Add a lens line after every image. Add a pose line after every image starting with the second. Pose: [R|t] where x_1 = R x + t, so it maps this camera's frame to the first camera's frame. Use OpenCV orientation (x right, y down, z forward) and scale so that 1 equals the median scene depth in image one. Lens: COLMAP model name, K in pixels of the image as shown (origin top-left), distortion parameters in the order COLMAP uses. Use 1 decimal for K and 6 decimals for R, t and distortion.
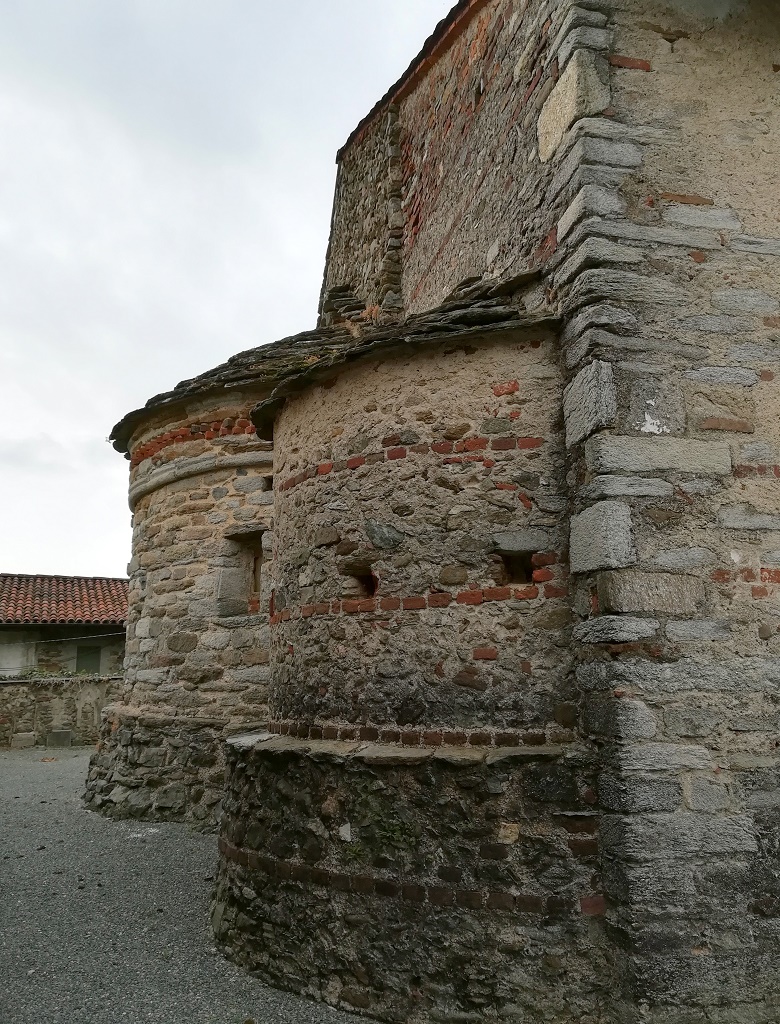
lens RADIAL K [[823.2, 0, 384.4], [0, 823.2, 497.8], [0, 0, 1]] dist [0.072918, -0.119771]
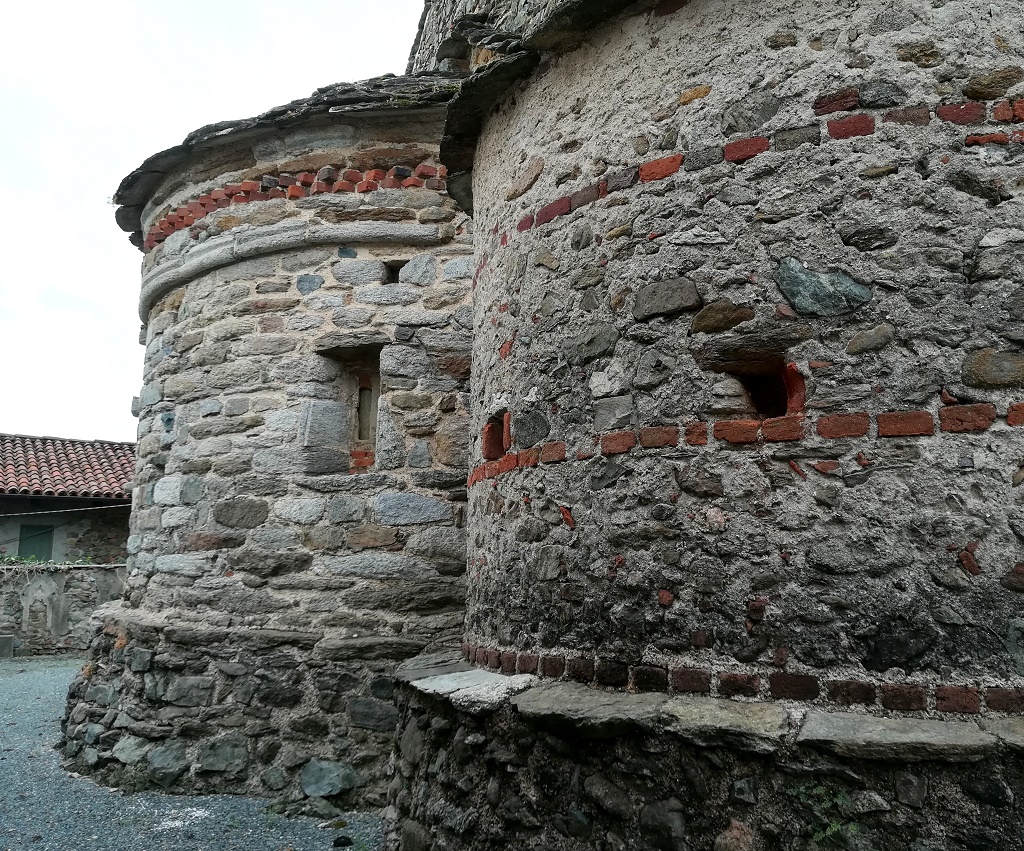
lens RADIAL K [[909.4, 0, 572.3], [0, 909.4, 422.7], [0, 0, 1]] dist [0.063792, -0.100359]
pose [[0.979528, 0.046270, 0.195919, -0.235259], [-0.056161, 0.997397, 0.045229, 0.102356], [-0.193316, -0.055306, 0.979576, 0.456743]]
